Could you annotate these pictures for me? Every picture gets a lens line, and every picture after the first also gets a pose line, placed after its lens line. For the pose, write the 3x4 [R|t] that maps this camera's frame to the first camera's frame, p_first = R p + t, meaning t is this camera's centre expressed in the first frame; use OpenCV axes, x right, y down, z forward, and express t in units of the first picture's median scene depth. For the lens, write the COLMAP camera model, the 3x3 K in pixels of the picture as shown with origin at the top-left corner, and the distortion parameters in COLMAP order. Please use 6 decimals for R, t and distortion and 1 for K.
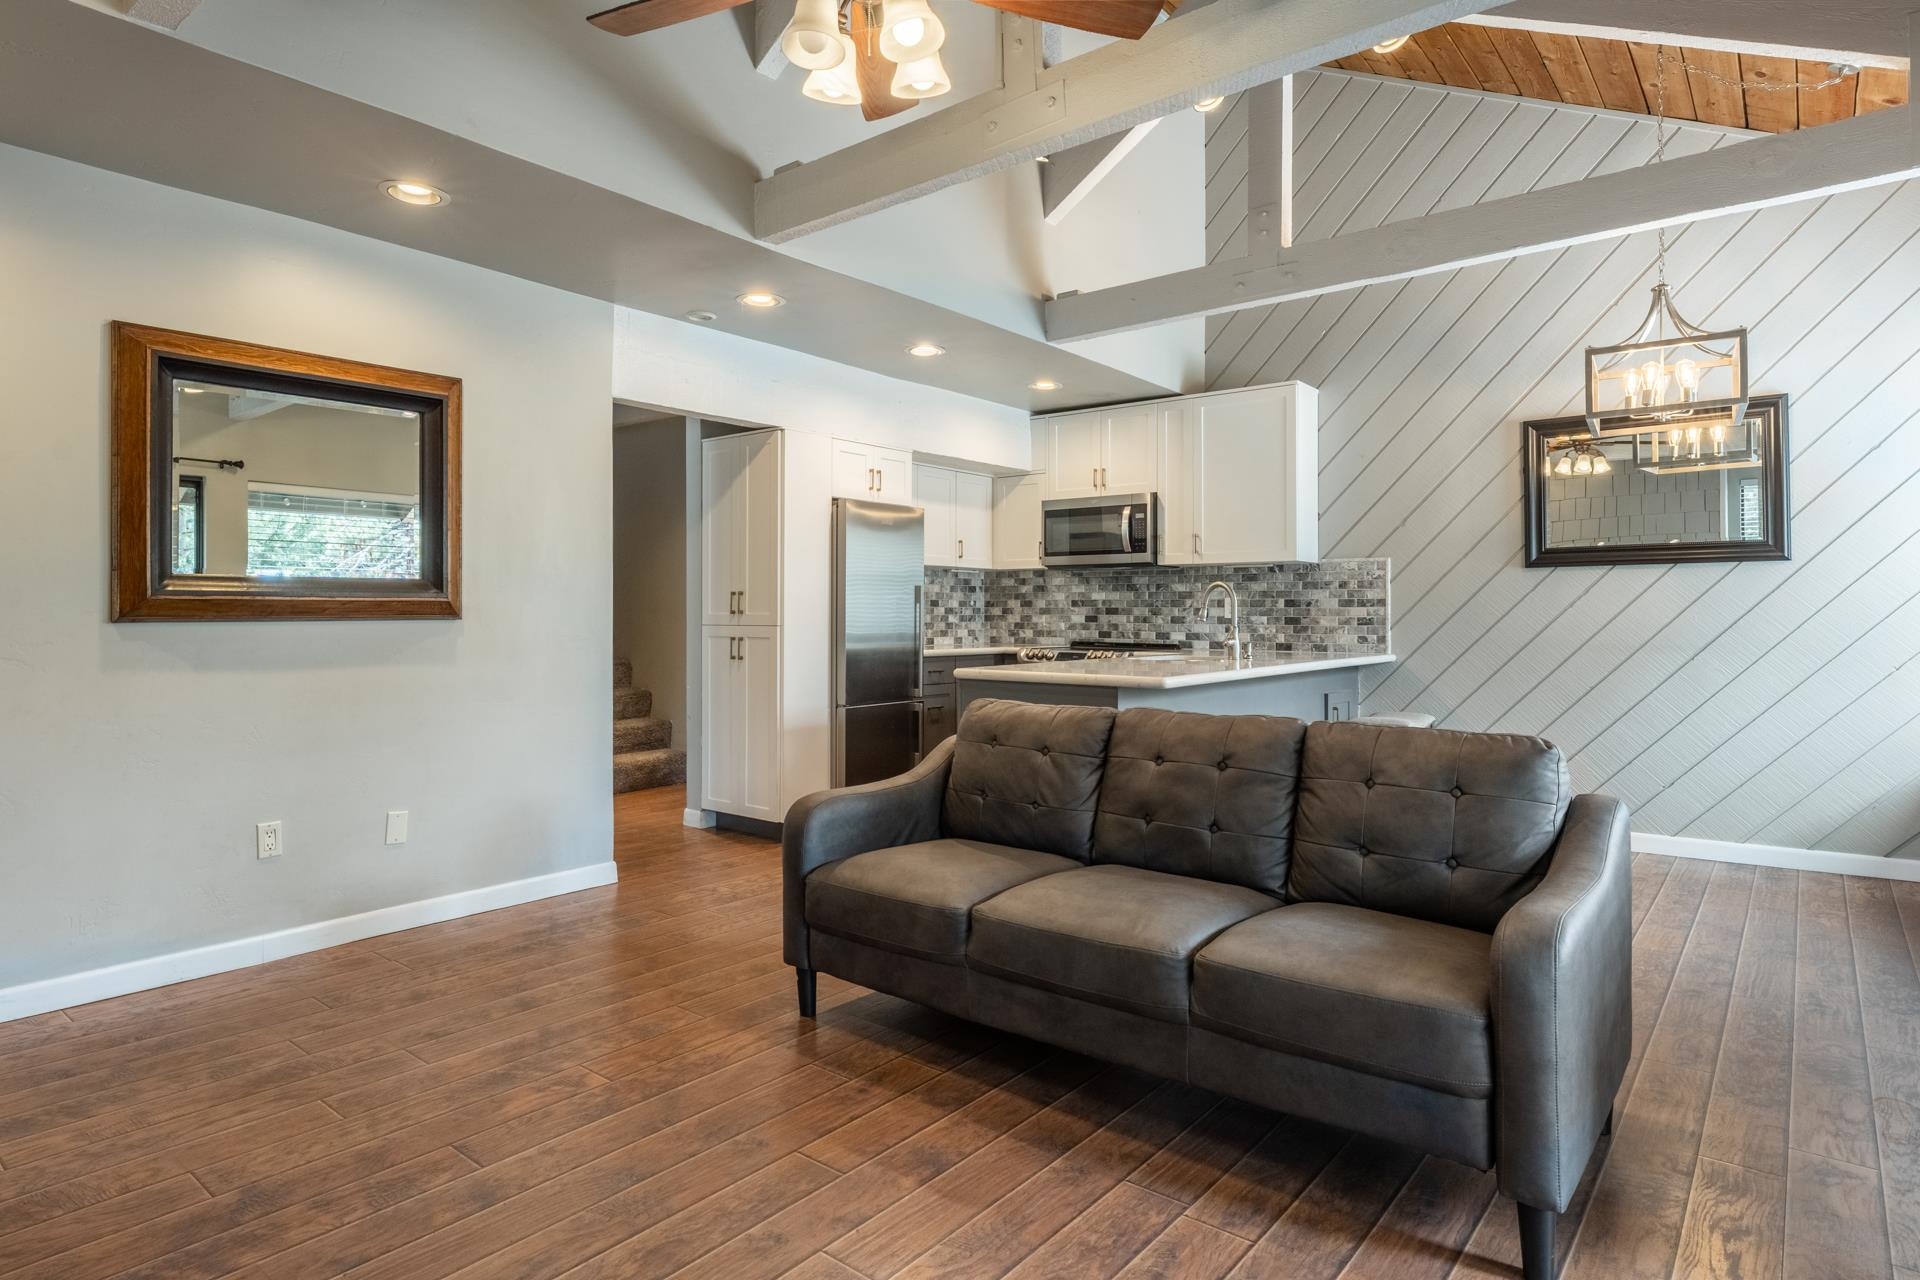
lens RADIAL K [[1081.5, 0, 954.2], [0, 1081.5, 607.7], [0, 0, 1]] dist [0.005664, 0.003479]
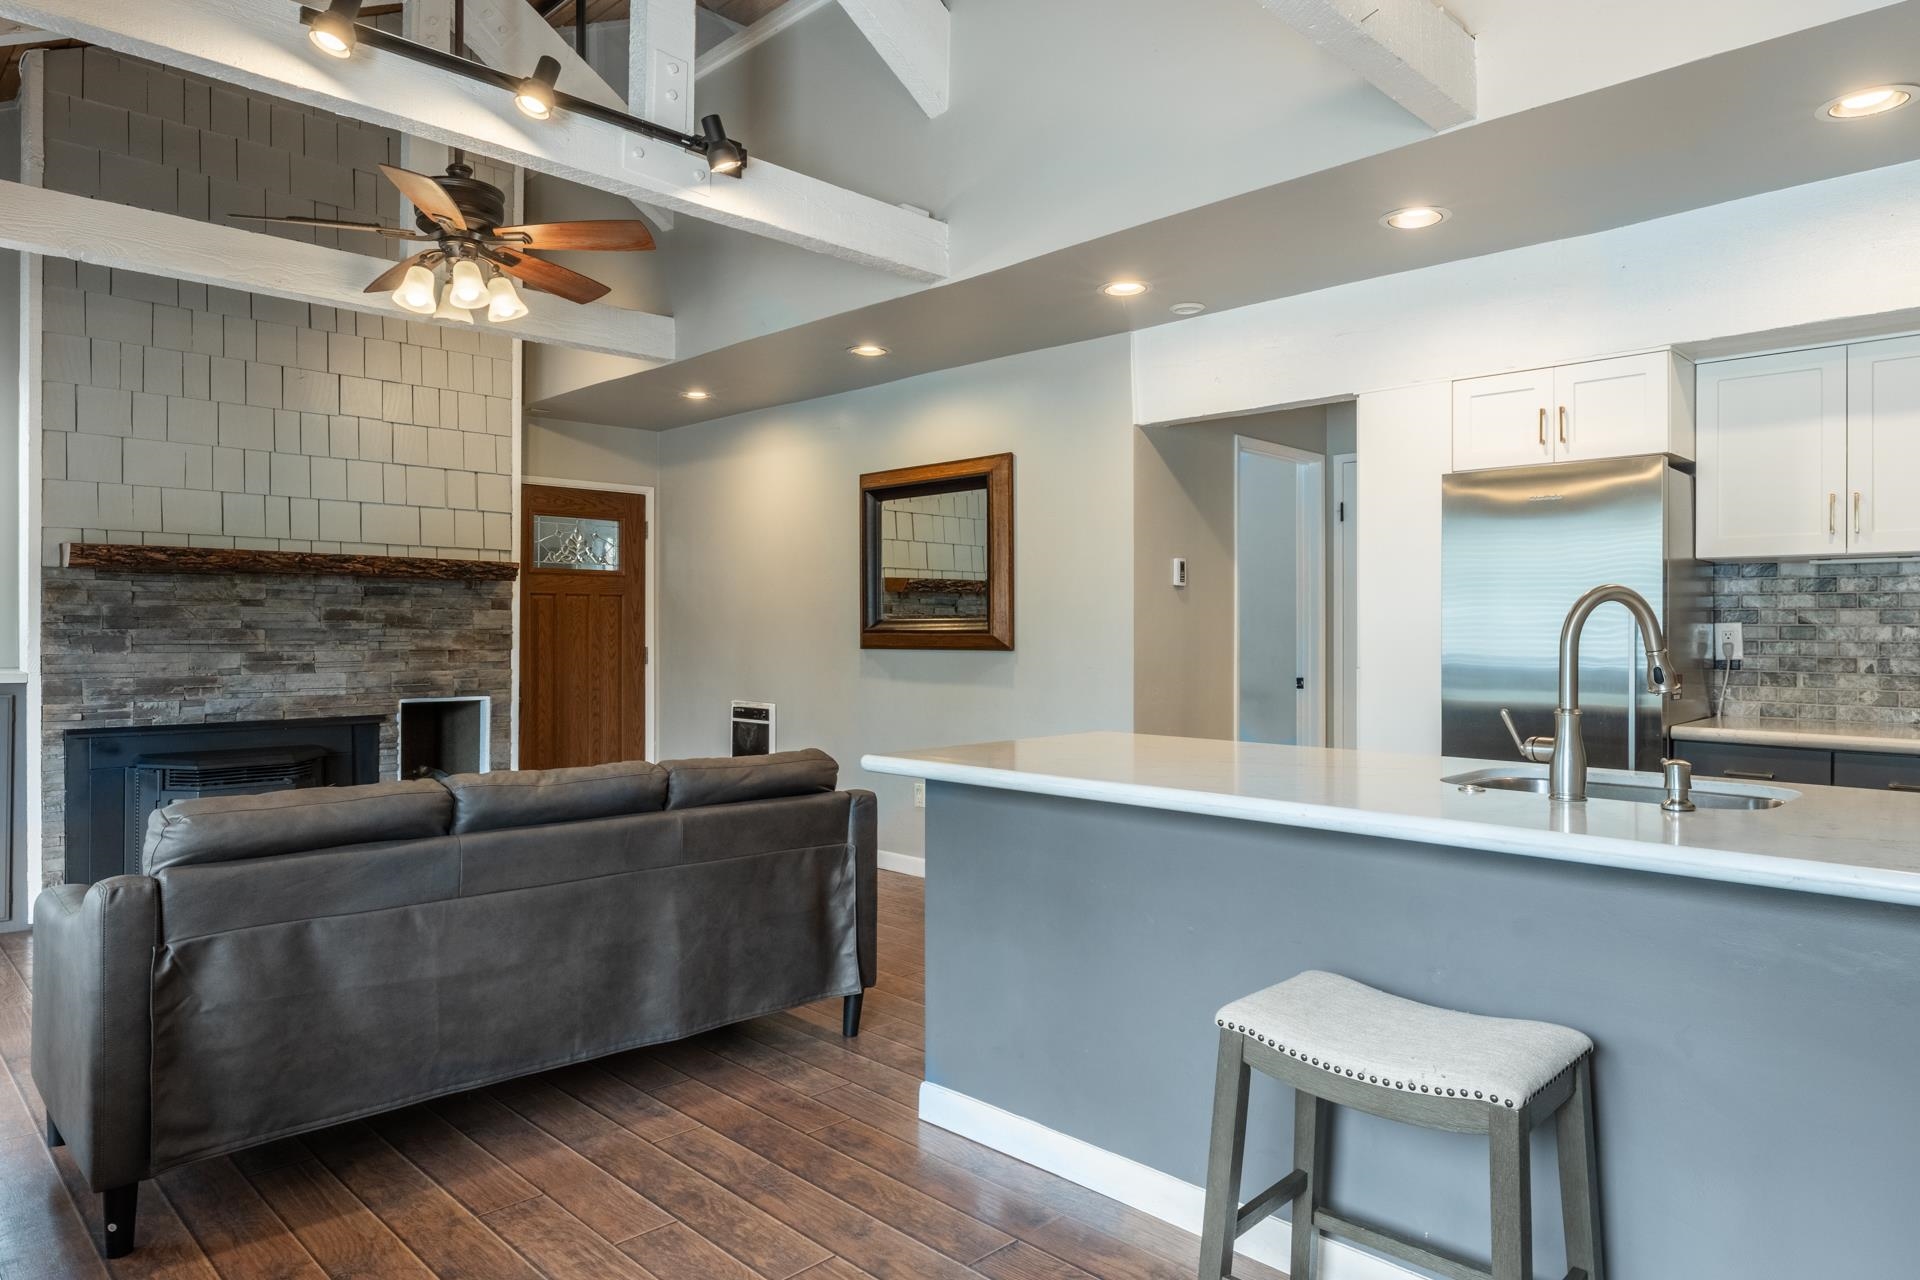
lens RADIAL K [[1193.6, 0, 930.0], [0, 1193.6, 620.4], [0, 0, 1]] dist [0.002407, -0.001415]
pose [[-0.131523, -0.013862, -0.991216, 0.599149], [-0.000832, 0.999903, -0.013873, -0.002920], [0.991313, -0.001000, -0.131522, 0.734306]]
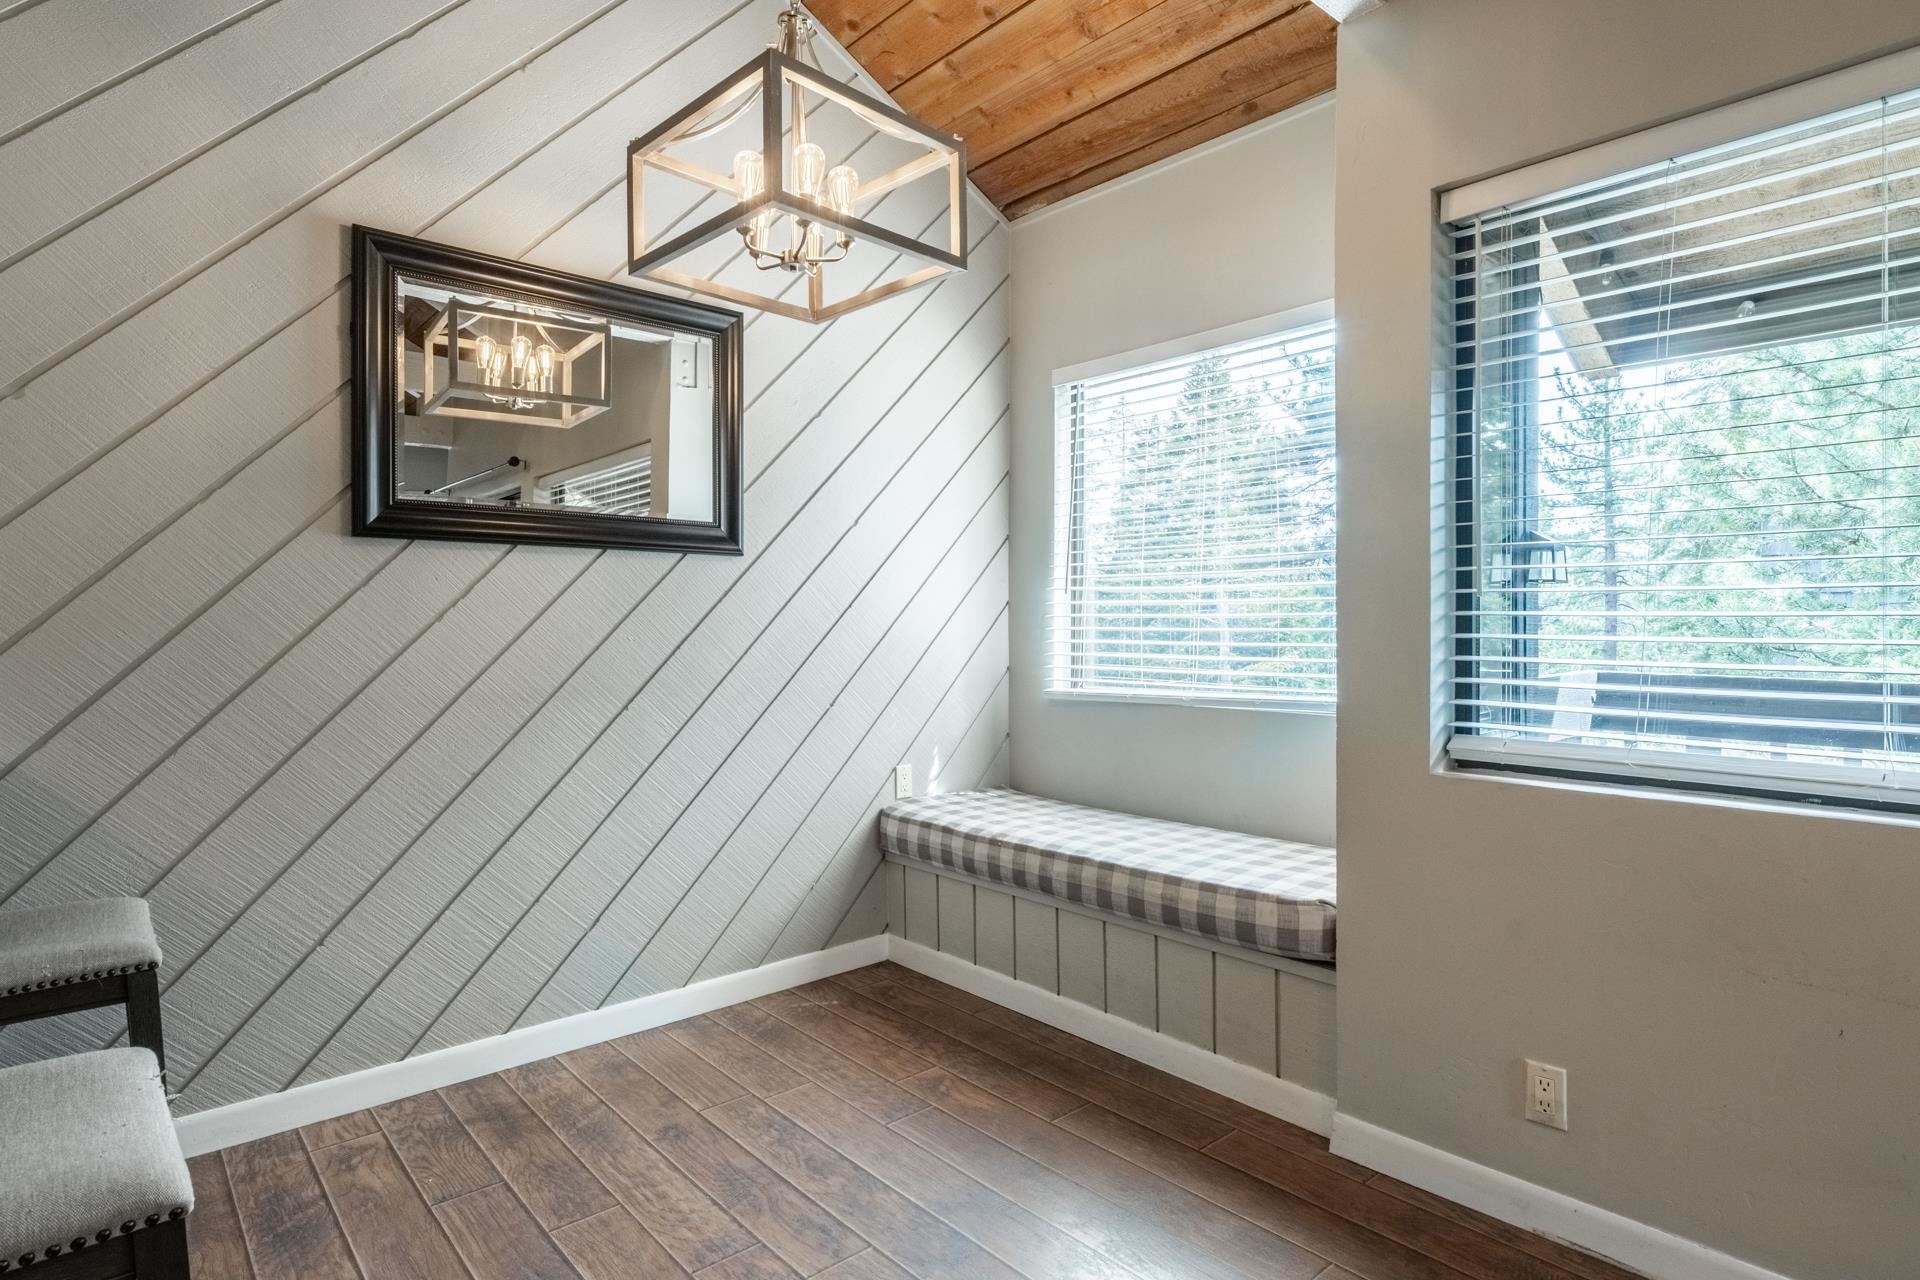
lens RADIAL K [[1032.2, 0, 930.8], [0, 1032.2, 623.9], [0, 0, 1]] dist [0.008418, -0.001485]
pose [[0.194085, 0.006747, 0.980962, 0.123618], [-0.006522, 0.999963, -0.005587, 0.002151], [-0.980963, -0.005314, 0.194122, 0.617103]]
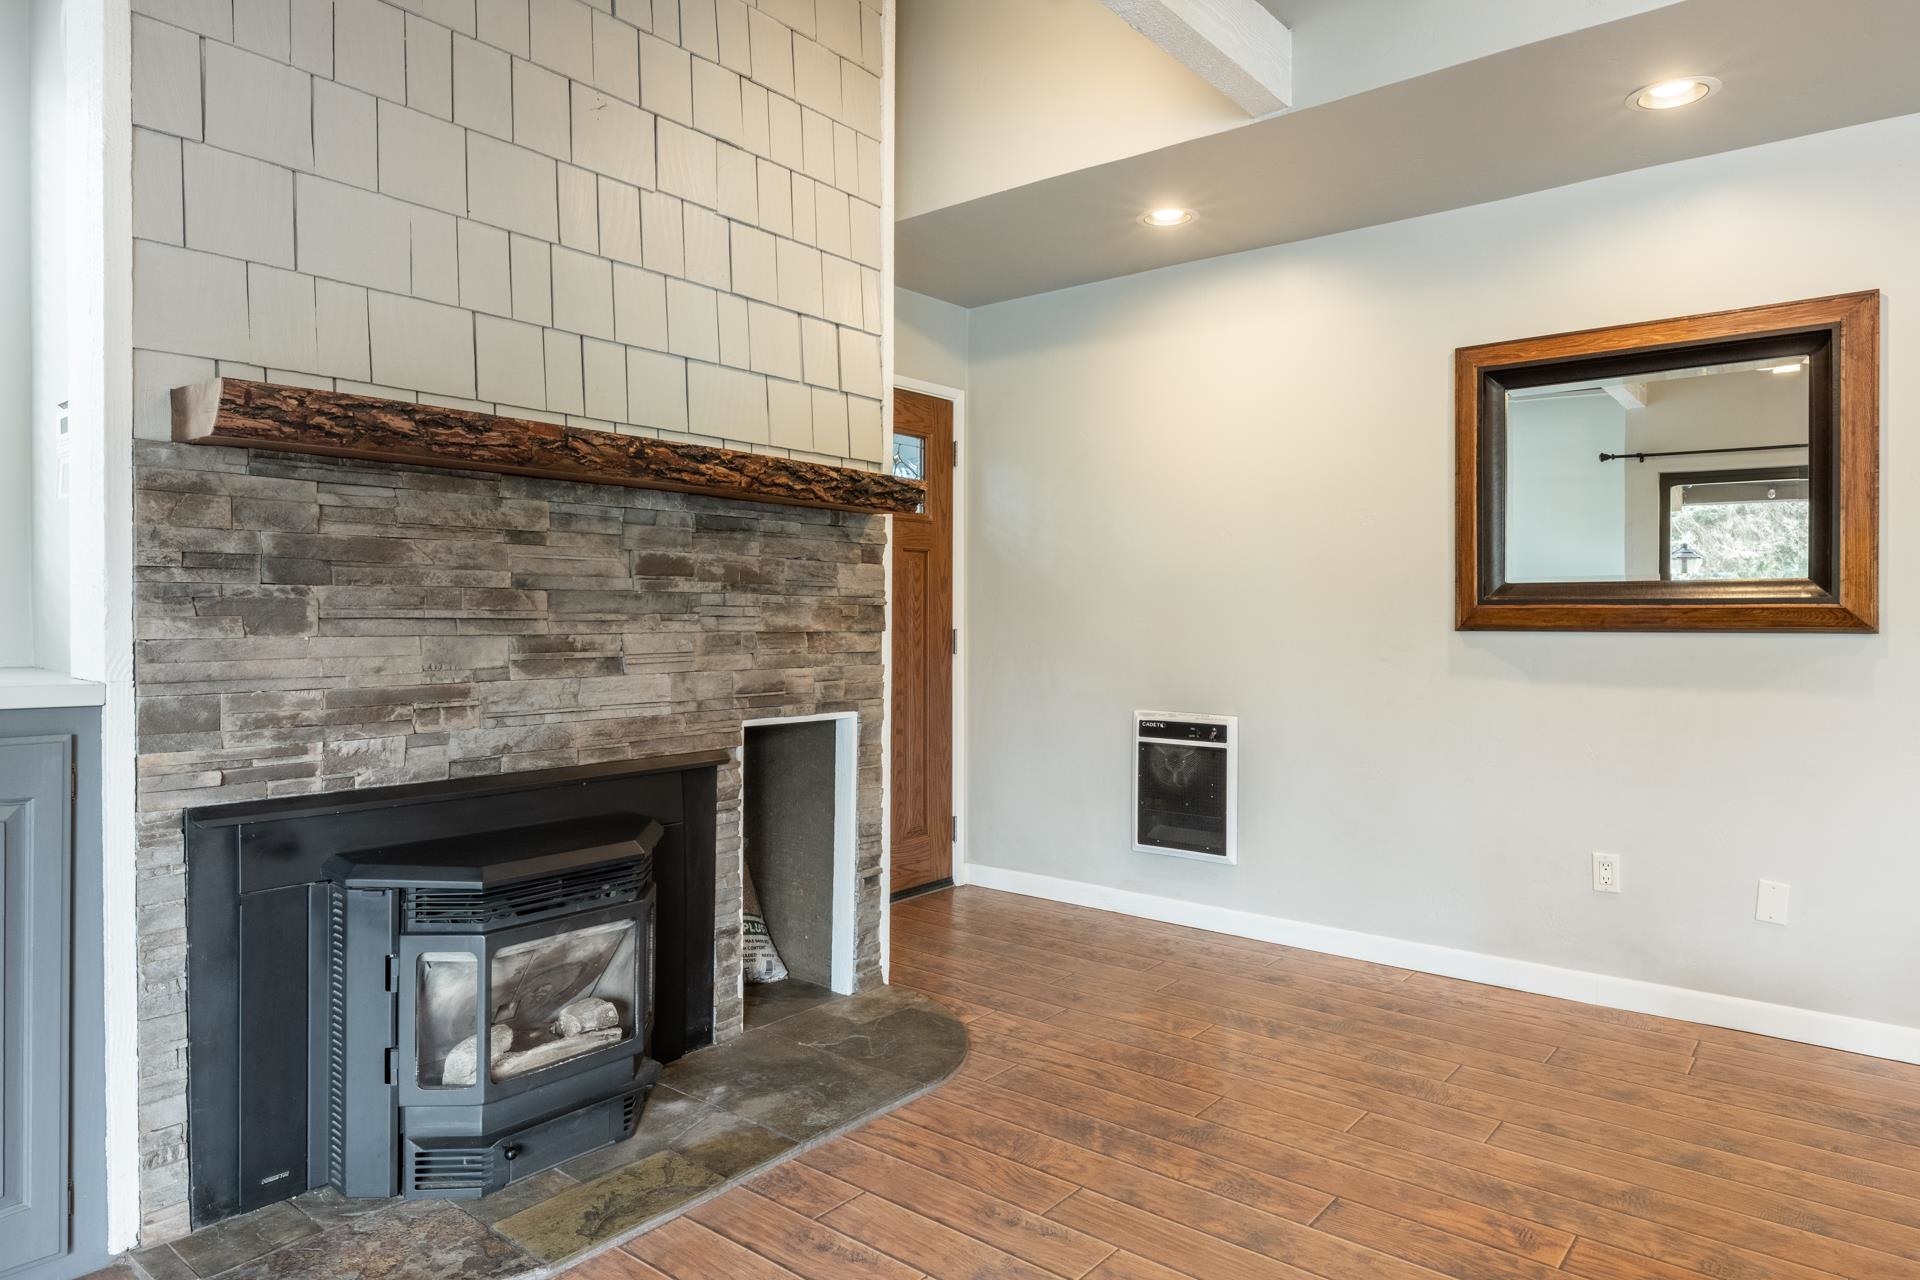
lens RADIAL K [[1193.6, 0, 953.6], [0, 1193.6, 622.7], [0, 0, 1]] dist [0.002407, -0.001415]
pose [[-0.023117, -0.000235, -0.999733, 0.223306], [-0.002801, 0.999996, -0.000170, 0.003849], [0.999729, 0.002797, -0.023118, 0.280879]]
